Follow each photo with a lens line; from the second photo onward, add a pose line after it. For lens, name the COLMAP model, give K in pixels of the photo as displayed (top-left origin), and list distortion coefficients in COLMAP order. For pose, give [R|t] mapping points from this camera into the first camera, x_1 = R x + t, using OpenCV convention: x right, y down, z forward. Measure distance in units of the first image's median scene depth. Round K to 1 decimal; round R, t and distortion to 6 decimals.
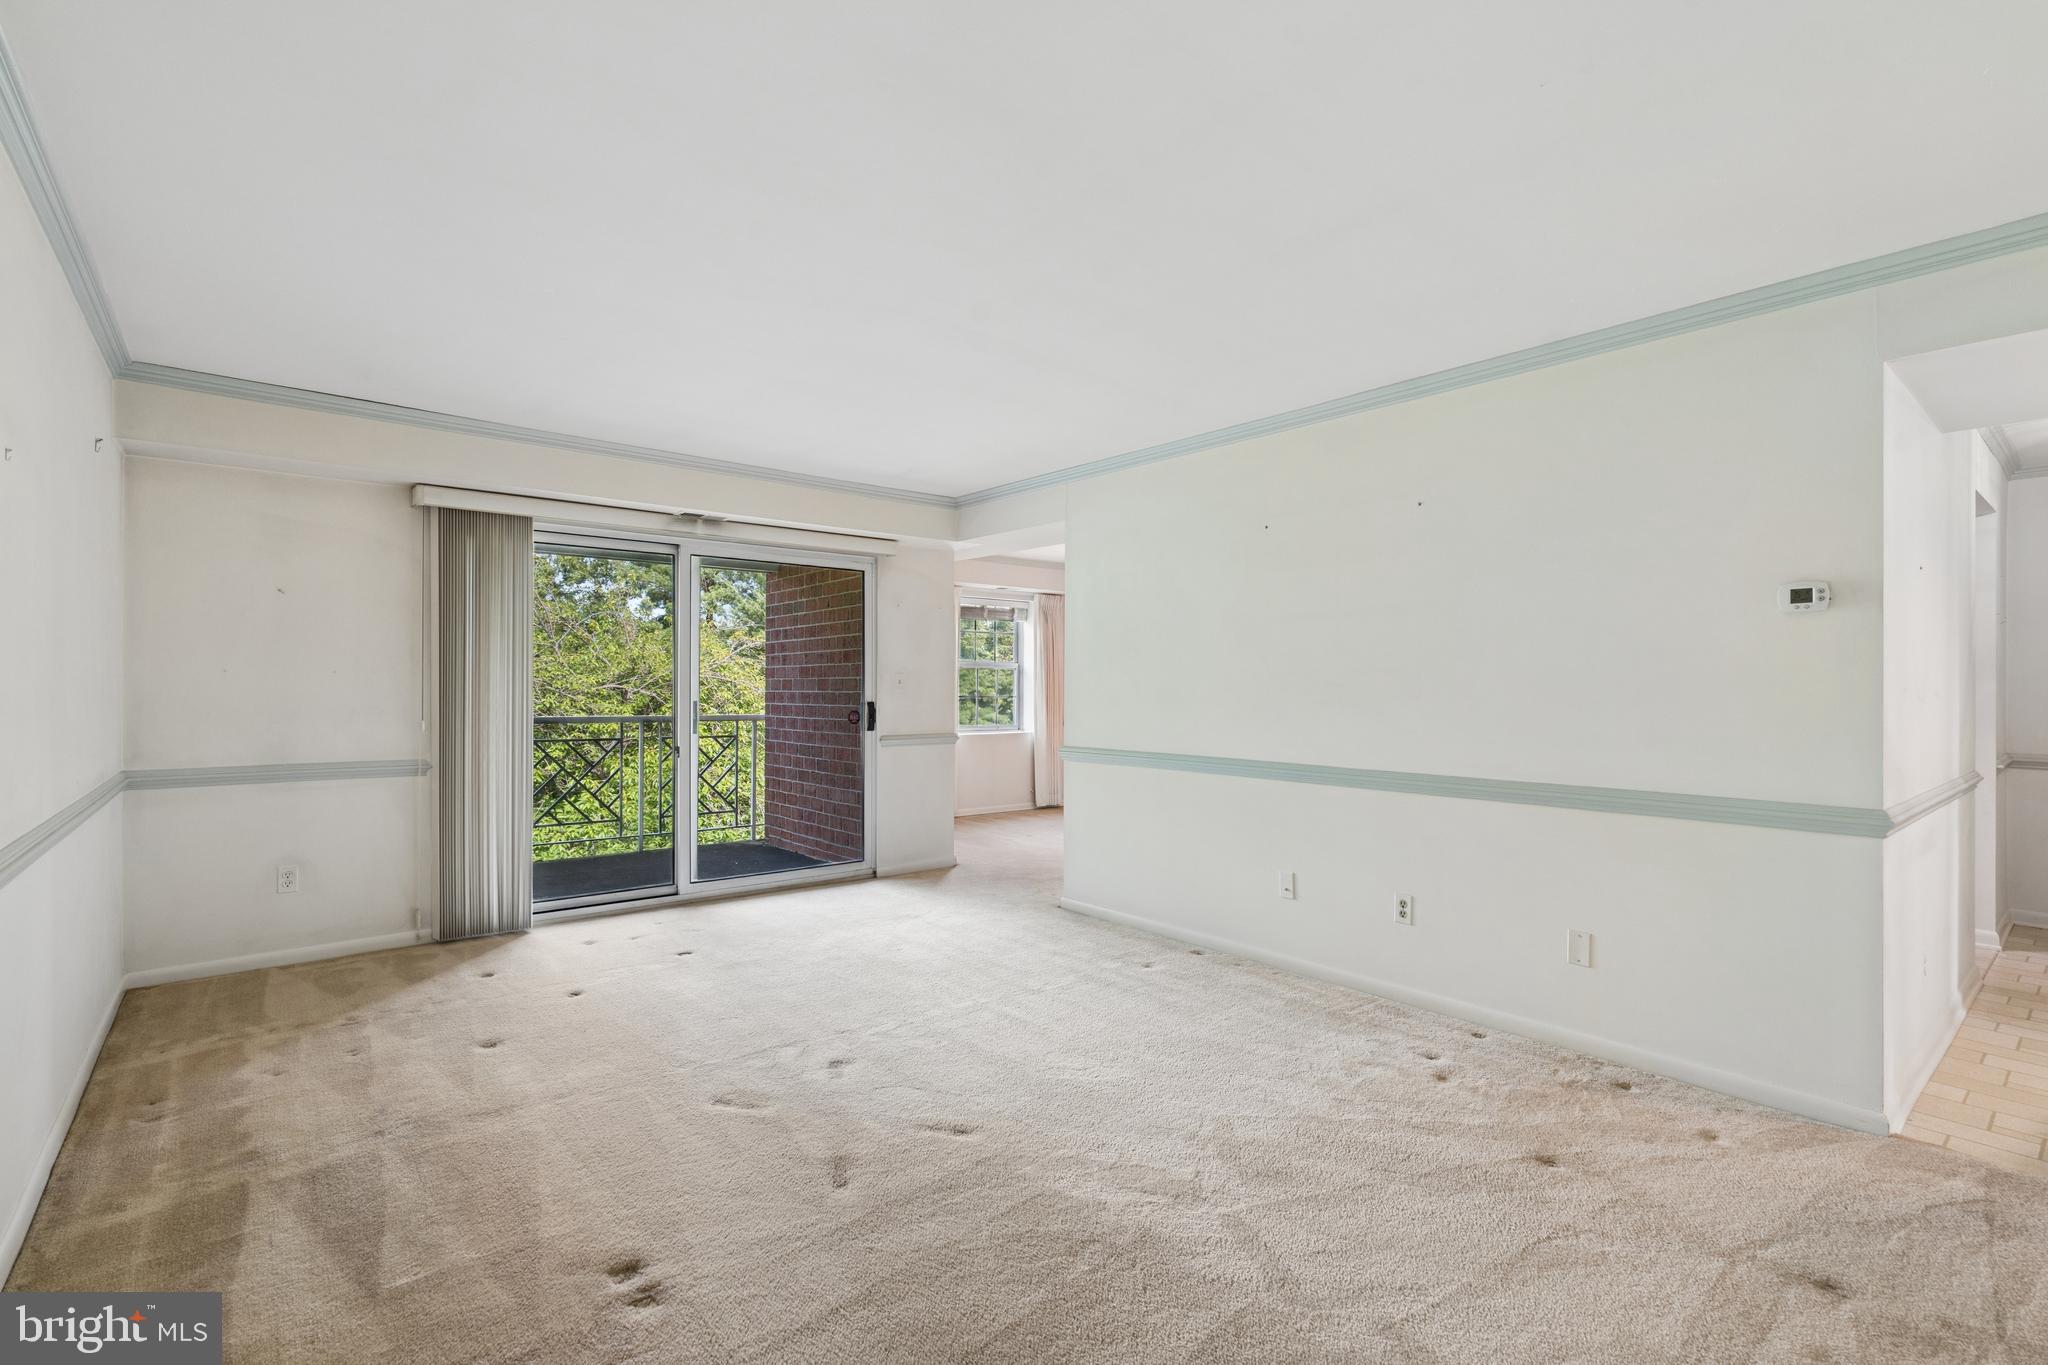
lens RADIAL K [[931.1, 0, 1024.0], [0, 931.1, 682.5], [0, 0, 1]] dist [-0.016966, 0.009253]
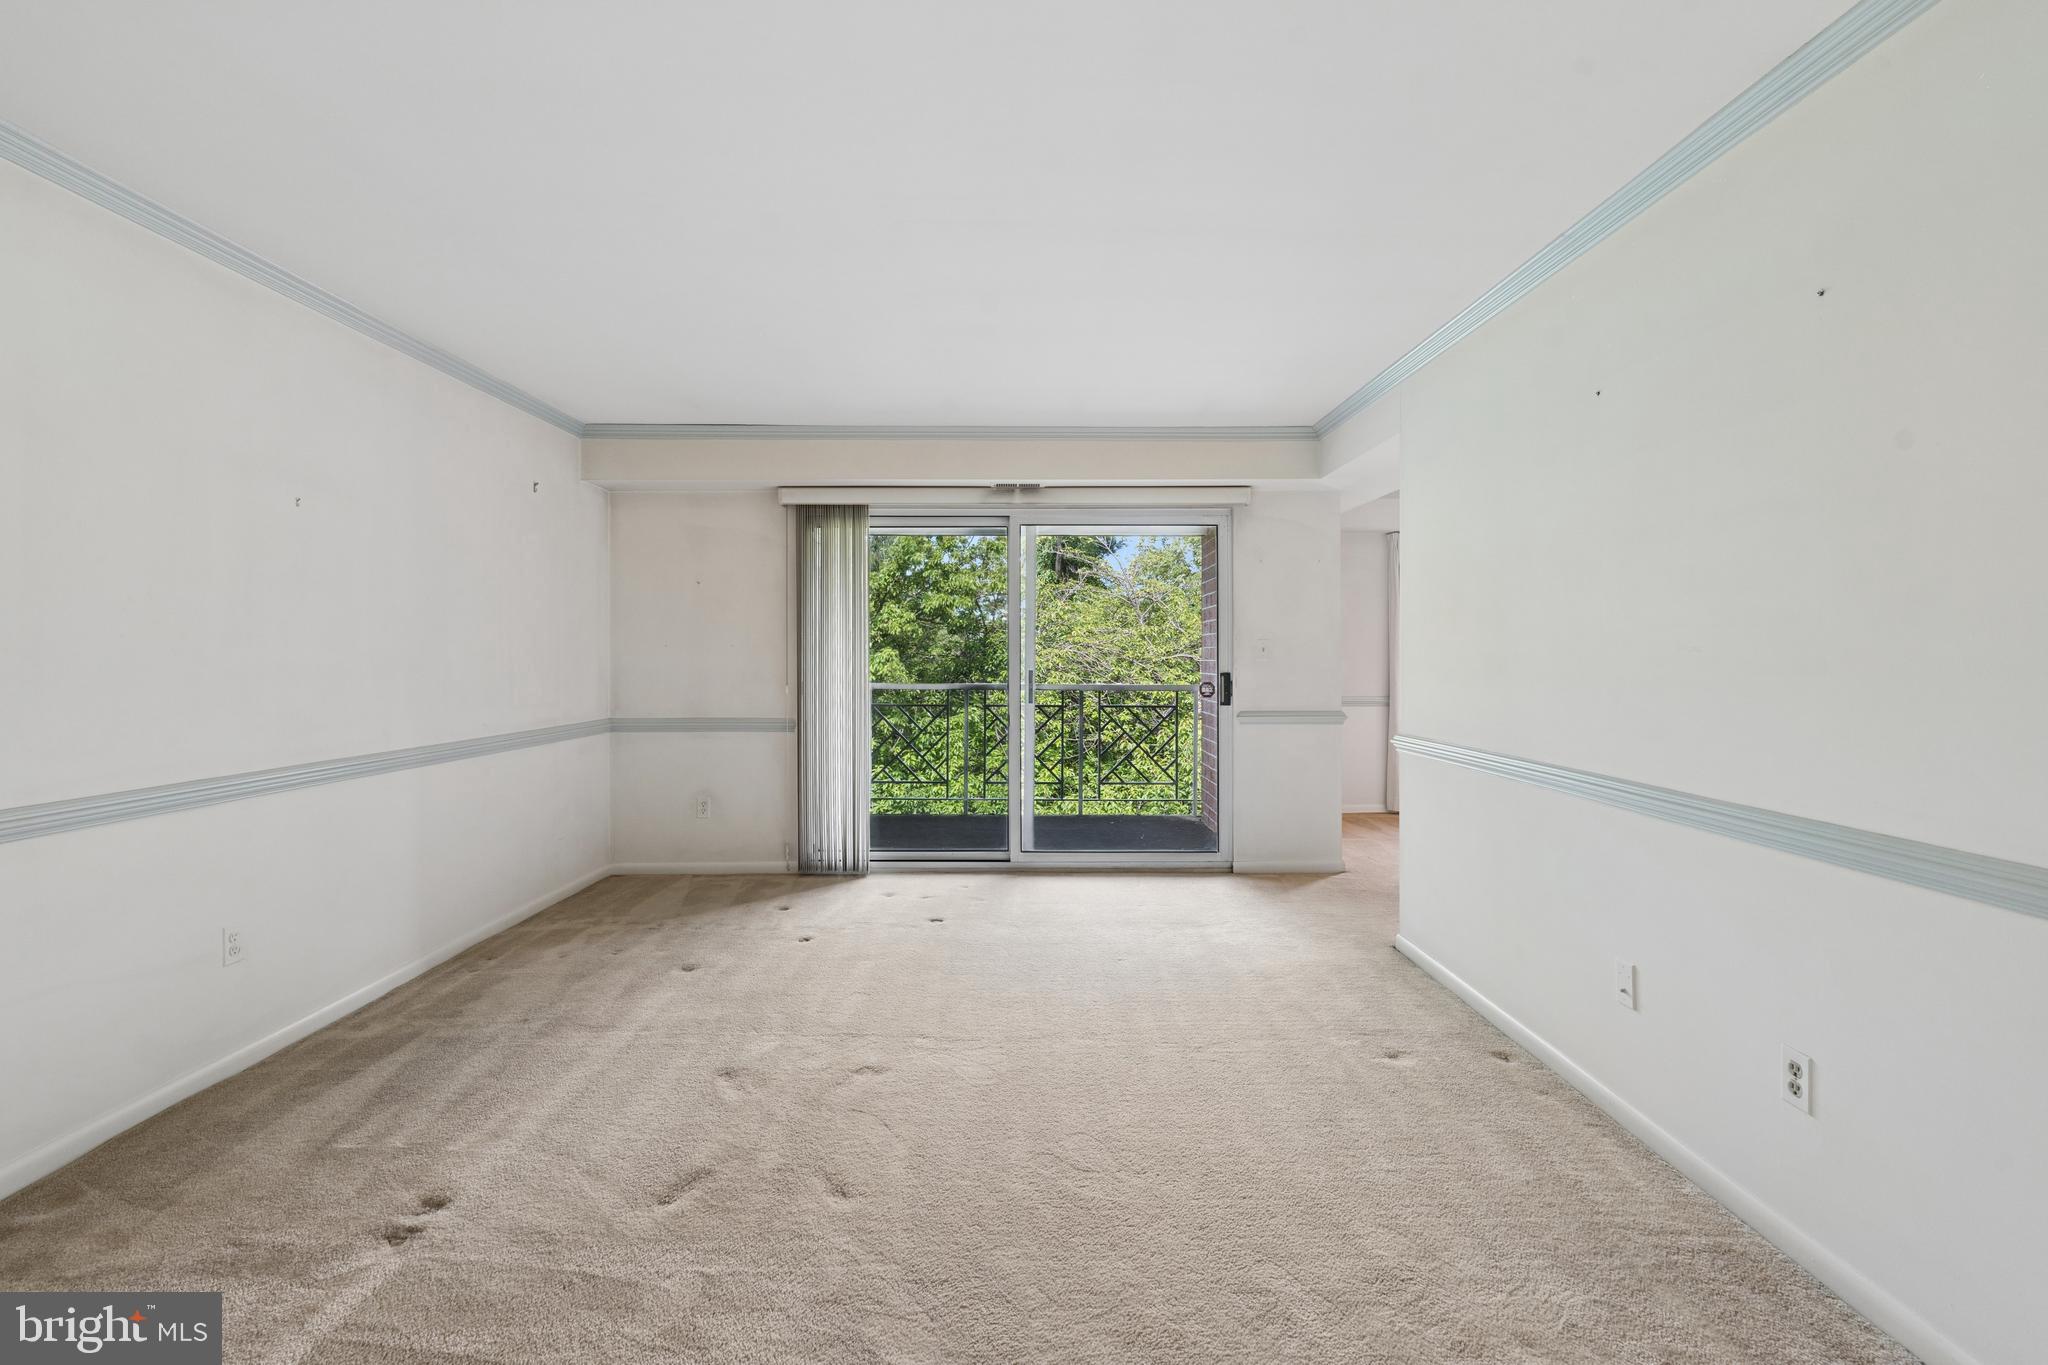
lens RADIAL K [[932.9, 0, 1022.1], [0, 932.9, 648.9], [0, 0, 1]] dist [-0.003513, 0.000594]
pose [[0.769003, -0.008204, -0.639193, 0.342768], [0.006244, 0.999966, -0.005322, 0.002654], [0.639215, 0.000102, 0.769028, 0.268019]]
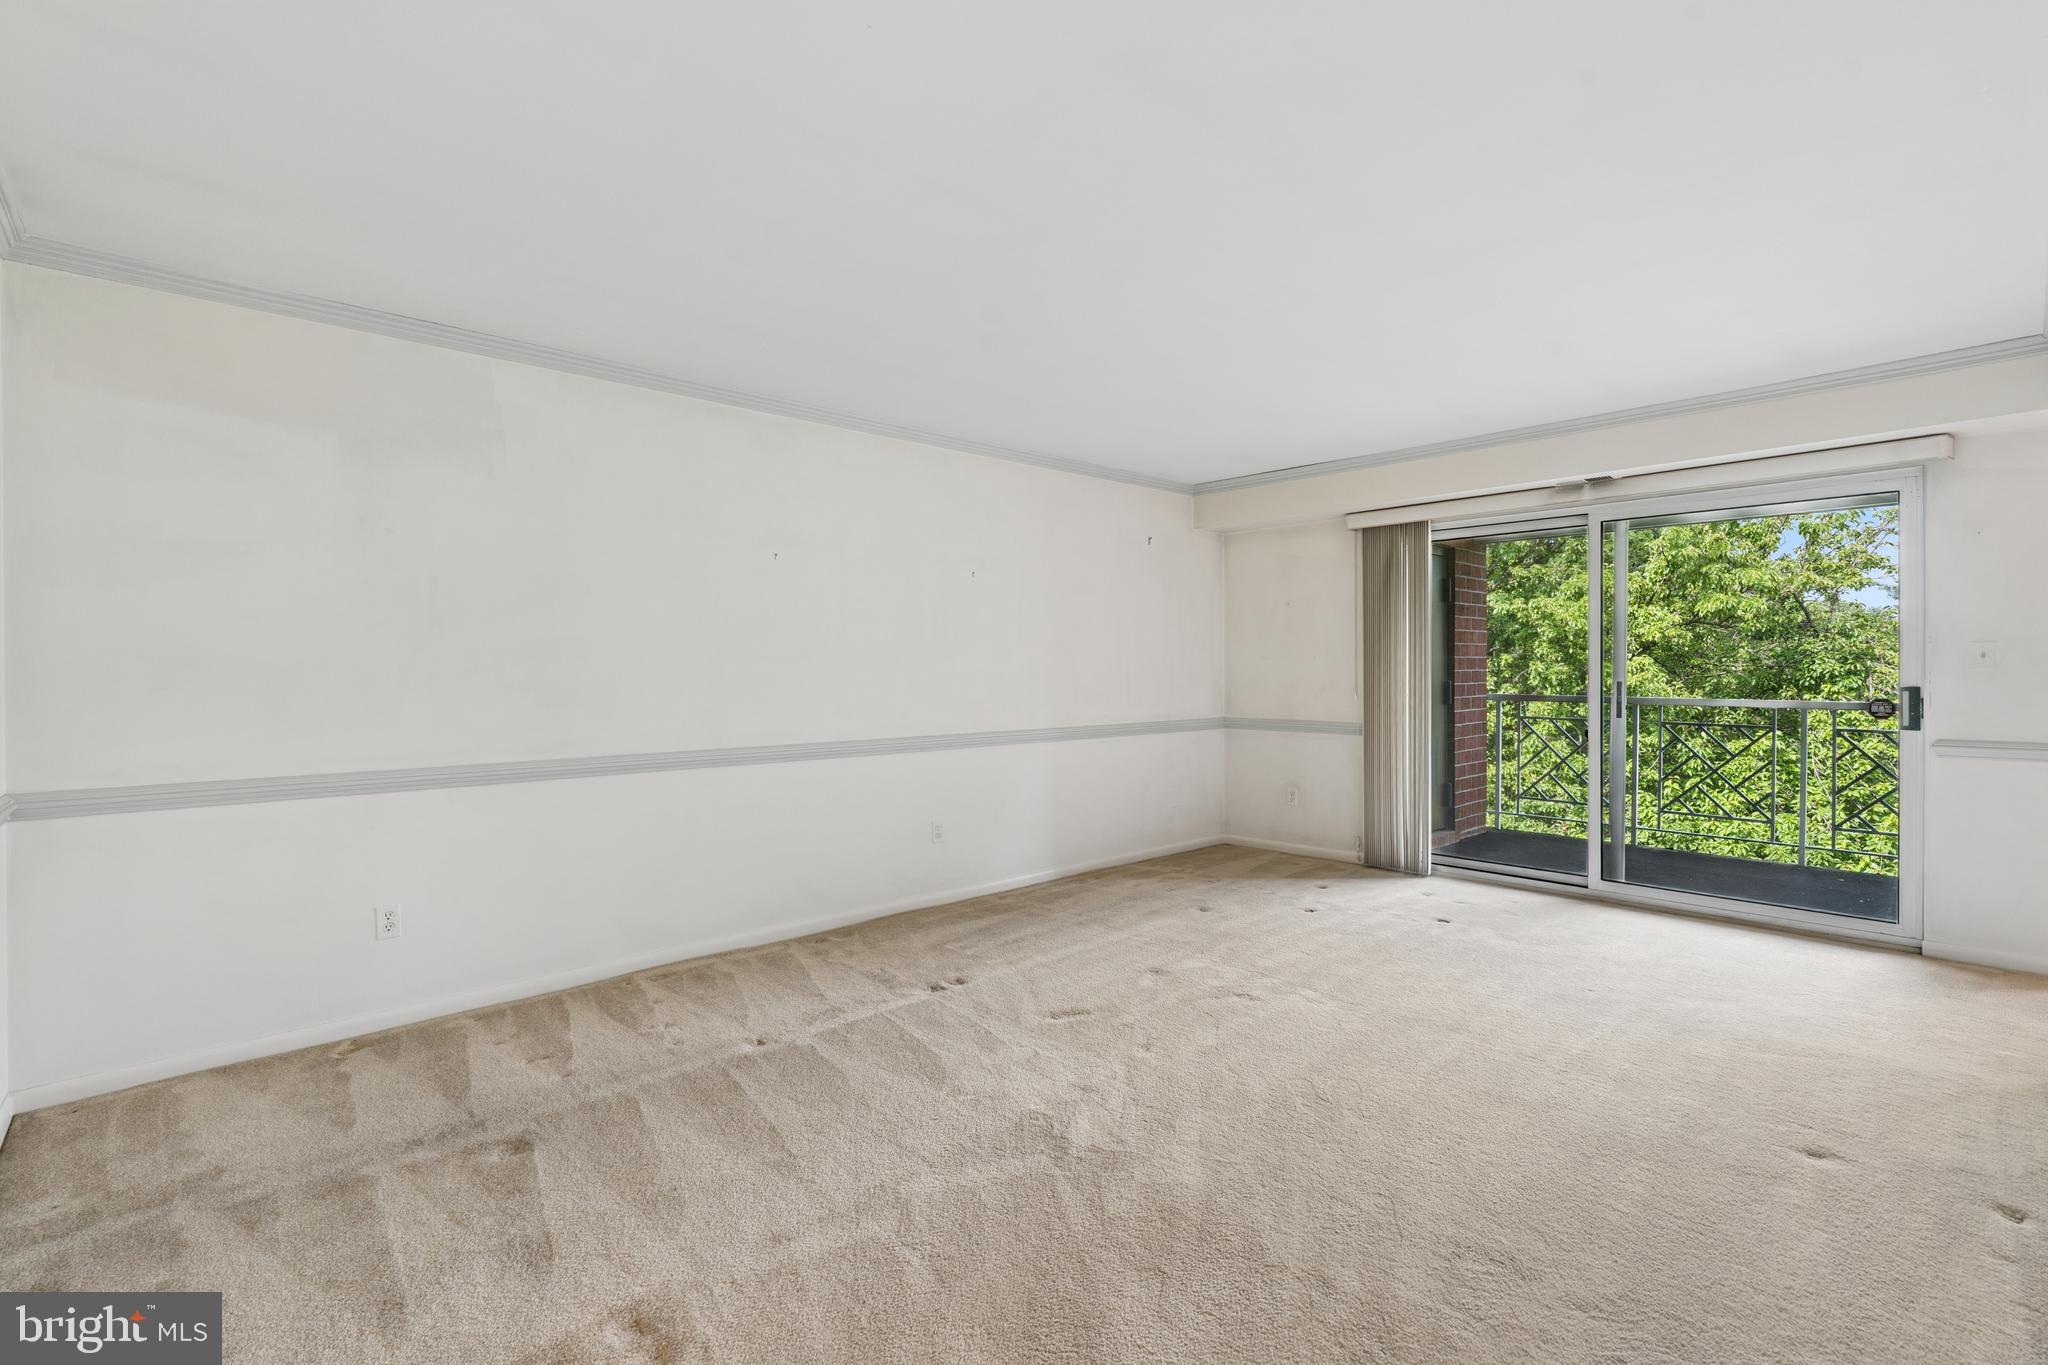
lens RADIAL K [[925.4, 0, 1018.5], [0, 925.4, 672.3], [0, 0, 1]] dist [-0.002986, 0.000405]
pose [[0.044014, 0.001986, -0.999029, 0.629446], [0.009458, 0.999952, 0.002405, 0.004072], [0.998986, -0.009554, 0.043993, 0.458432]]
